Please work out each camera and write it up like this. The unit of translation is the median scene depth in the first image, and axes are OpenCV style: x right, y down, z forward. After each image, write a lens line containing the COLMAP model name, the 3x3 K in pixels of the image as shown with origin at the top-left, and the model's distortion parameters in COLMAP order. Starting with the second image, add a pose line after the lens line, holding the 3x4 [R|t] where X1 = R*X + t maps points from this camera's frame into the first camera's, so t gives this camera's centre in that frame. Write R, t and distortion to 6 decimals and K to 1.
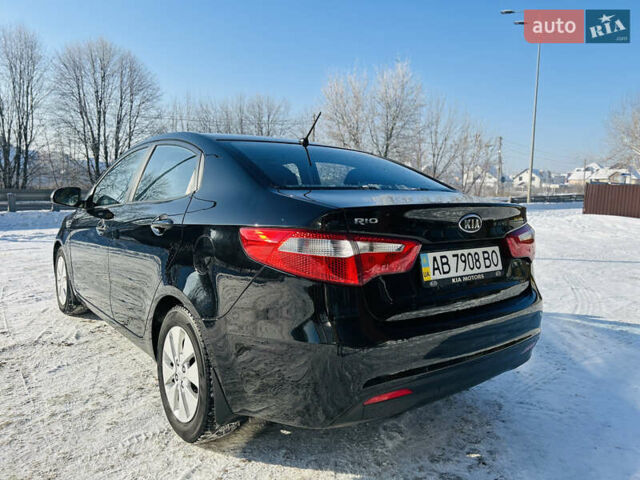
lens RADIAL K [[478.7, 0, 320.0], [0, 478.7, 240.0], [0, 0, 1]] dist [0.060024, -0.059666]
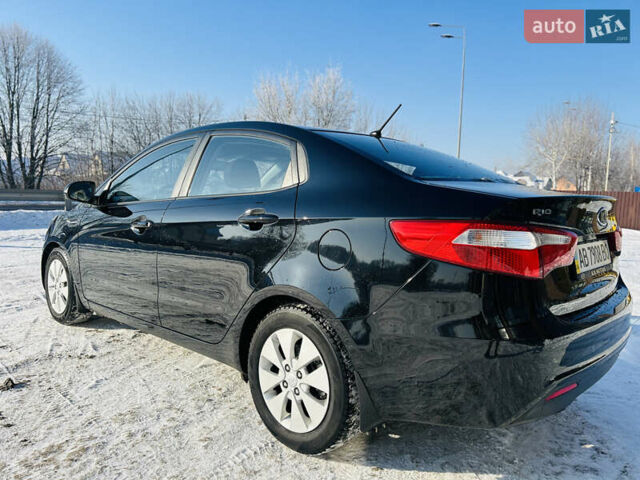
lens RADIAL K [[478.7, 0, 320.0], [0, 478.7, 240.0], [0, 0, 1]] dist [0.060024, -0.059666]
pose [[0.987266, -0.006656, 0.158941, -0.184195], [0.007808, 0.999948, -0.006623, 0.007407], [-0.158888, 0.007779, 0.987266, 0.038302]]
